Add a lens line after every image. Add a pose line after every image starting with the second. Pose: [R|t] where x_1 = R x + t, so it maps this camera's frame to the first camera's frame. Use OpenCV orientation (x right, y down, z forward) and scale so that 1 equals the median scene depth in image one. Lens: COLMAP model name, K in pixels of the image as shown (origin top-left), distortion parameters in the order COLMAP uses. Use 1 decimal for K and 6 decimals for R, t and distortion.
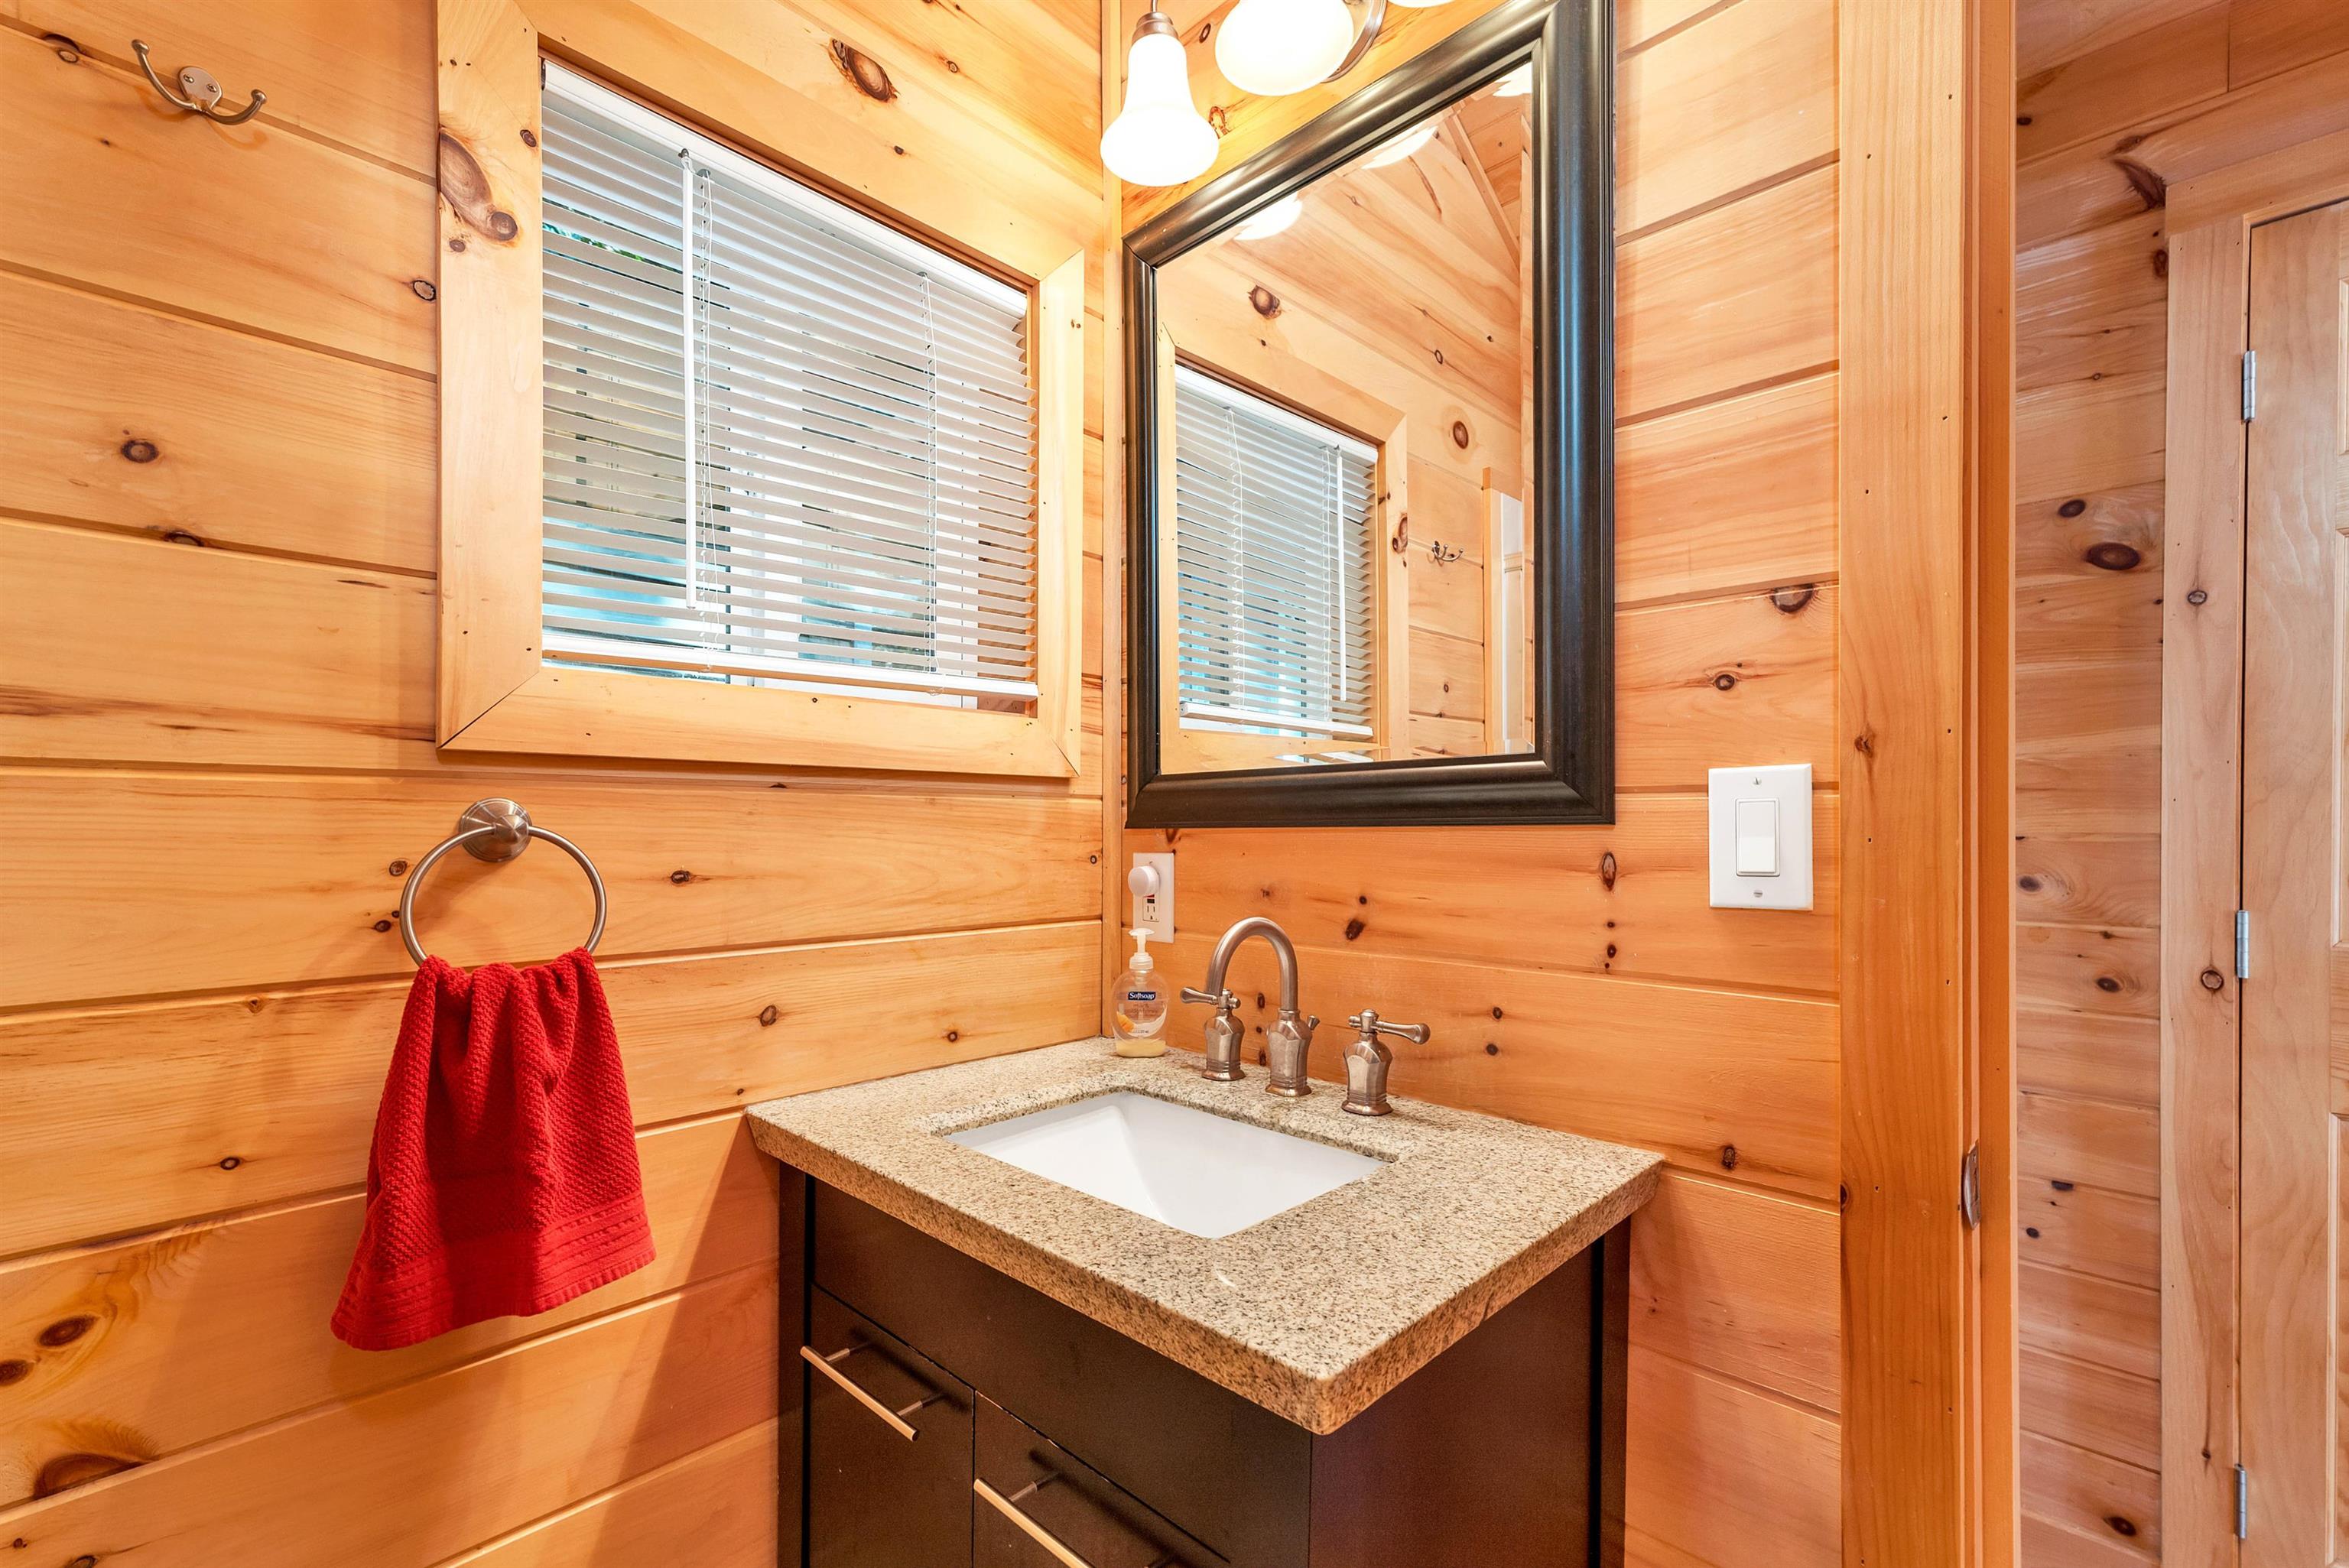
lens RADIAL K [[985.4, 0, 1179.4], [0, 985.4, 828.1], [0, 0, 1]] dist [0.000909, -0.000067]
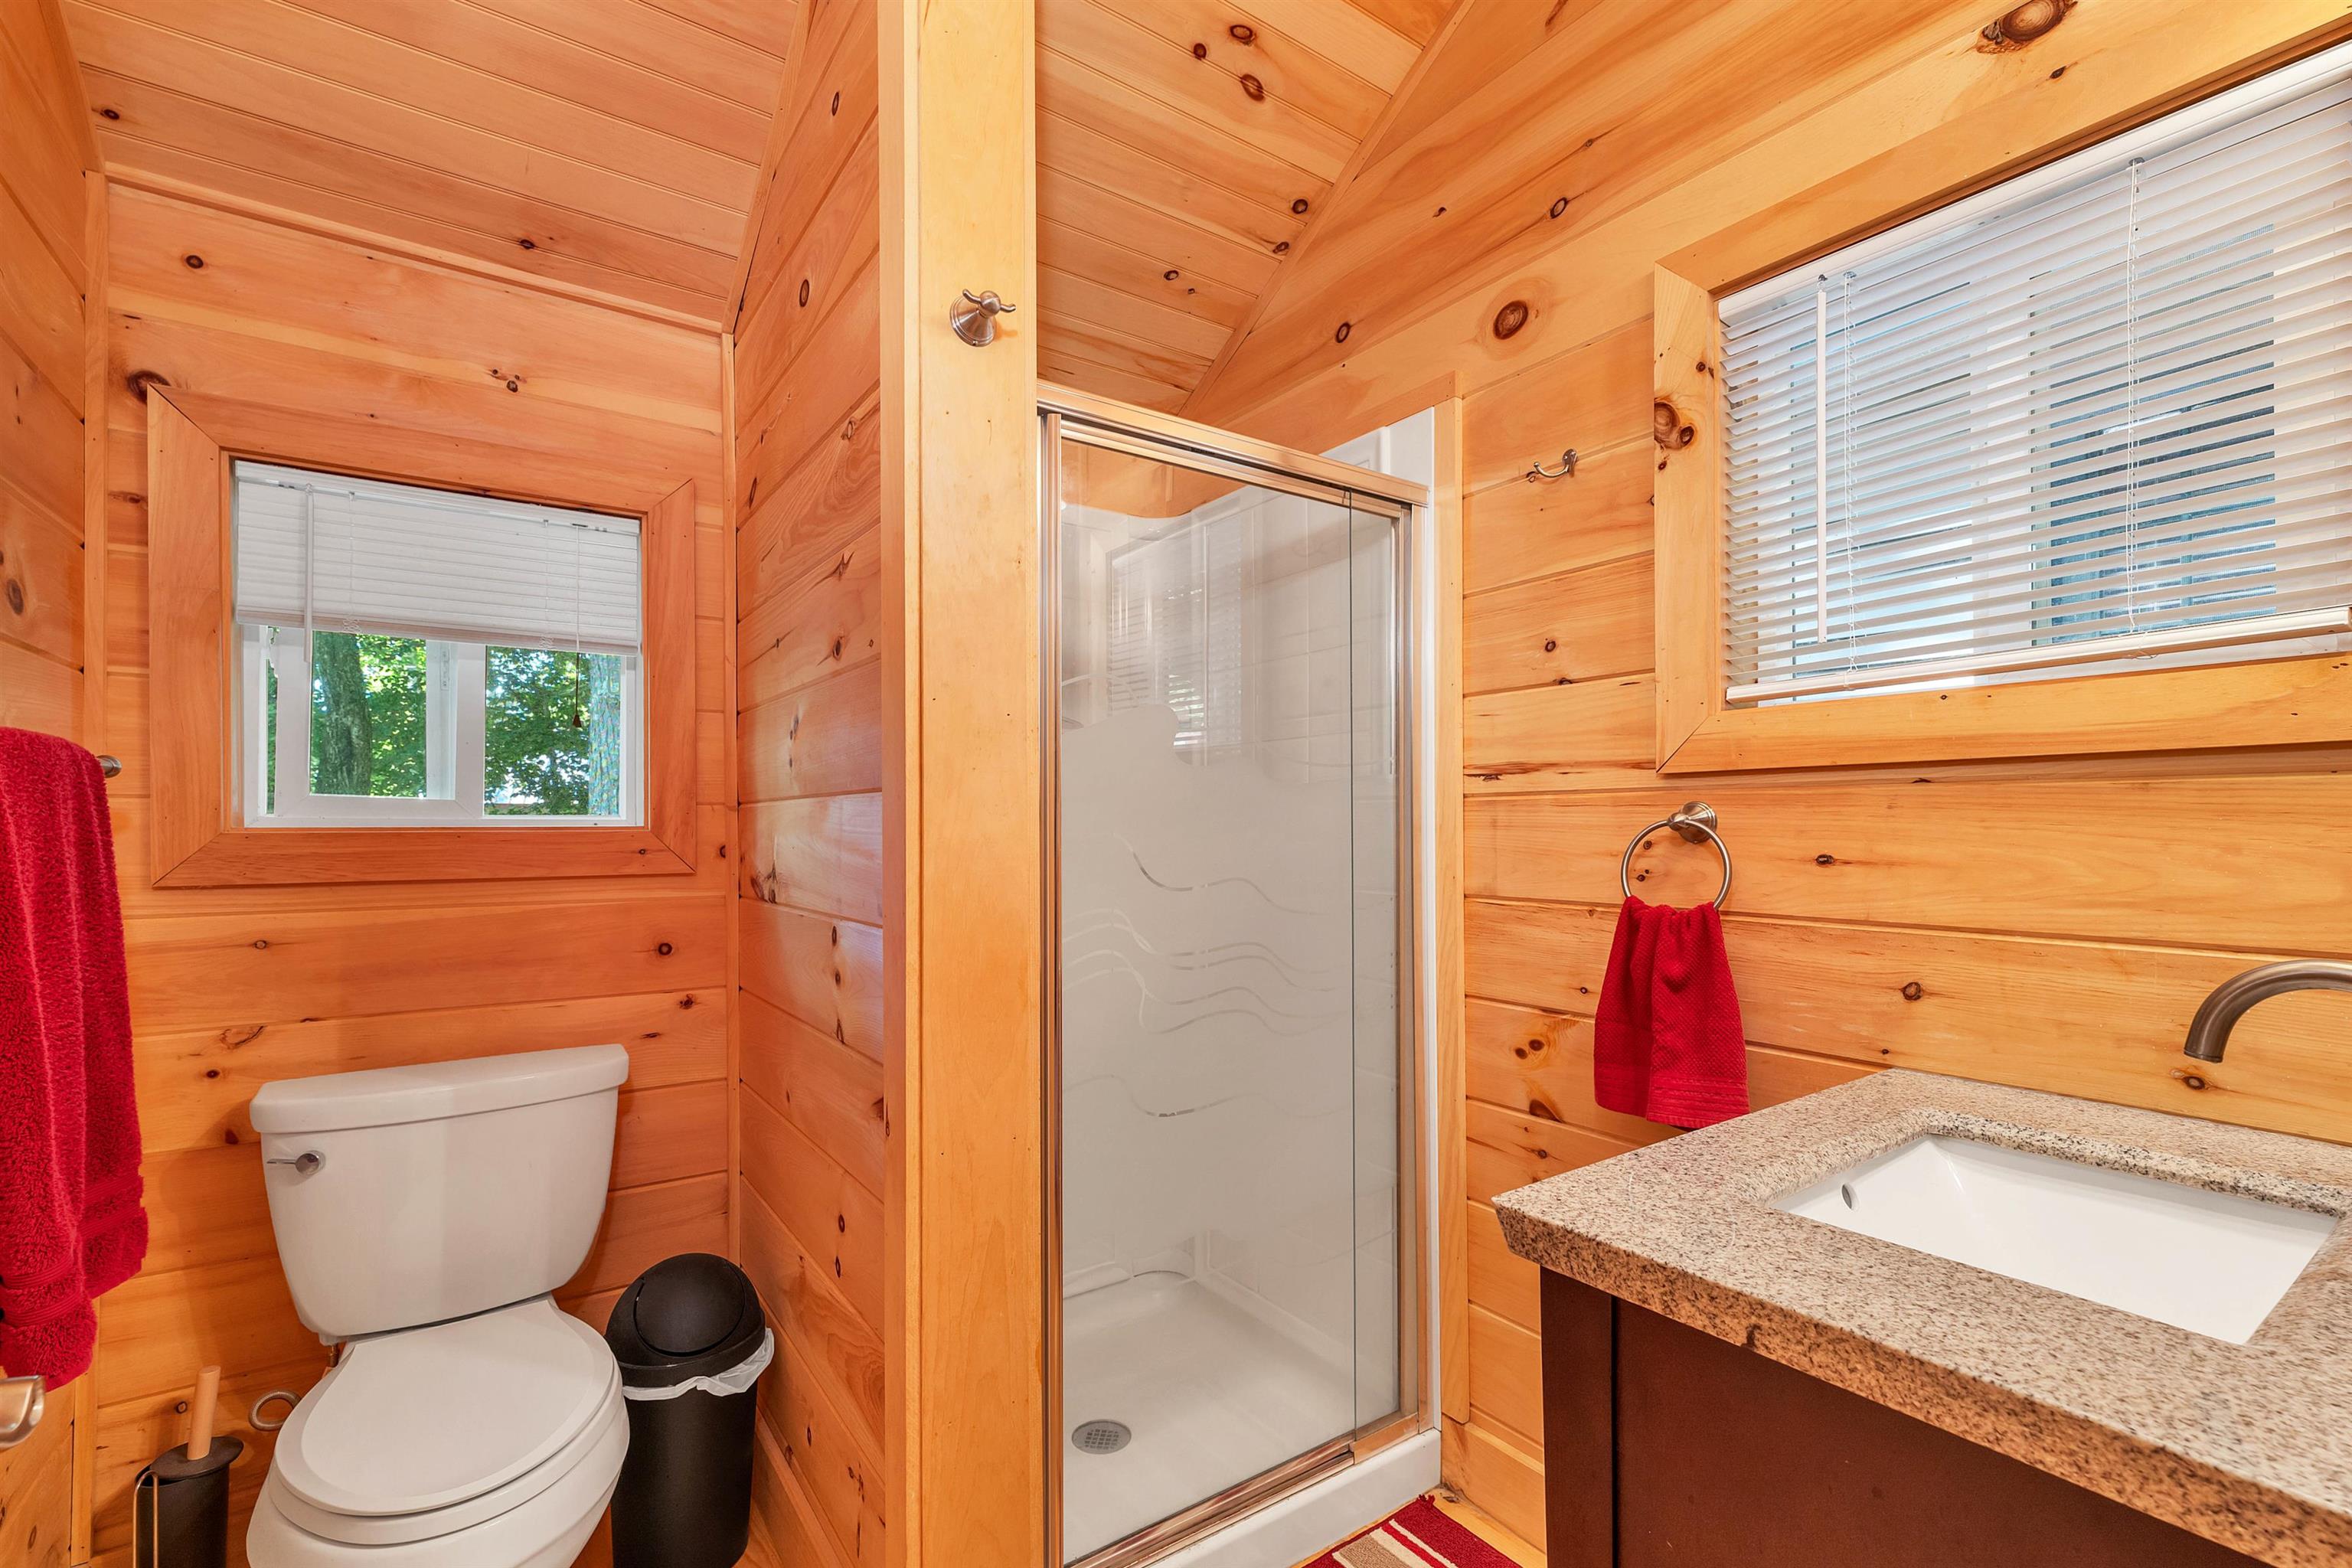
lens RADIAL K [[1033.0, 0, 1173.6], [0, 1033.0, 823.2], [0, 0, 1]] dist [0.001204, 0.000019]
pose [[-0.197561, -0.000603, -0.980291, 0.952782], [0.003081, 0.999994, -0.001236, 0.002875], [0.980286, -0.003265, -0.197558, 0.462462]]
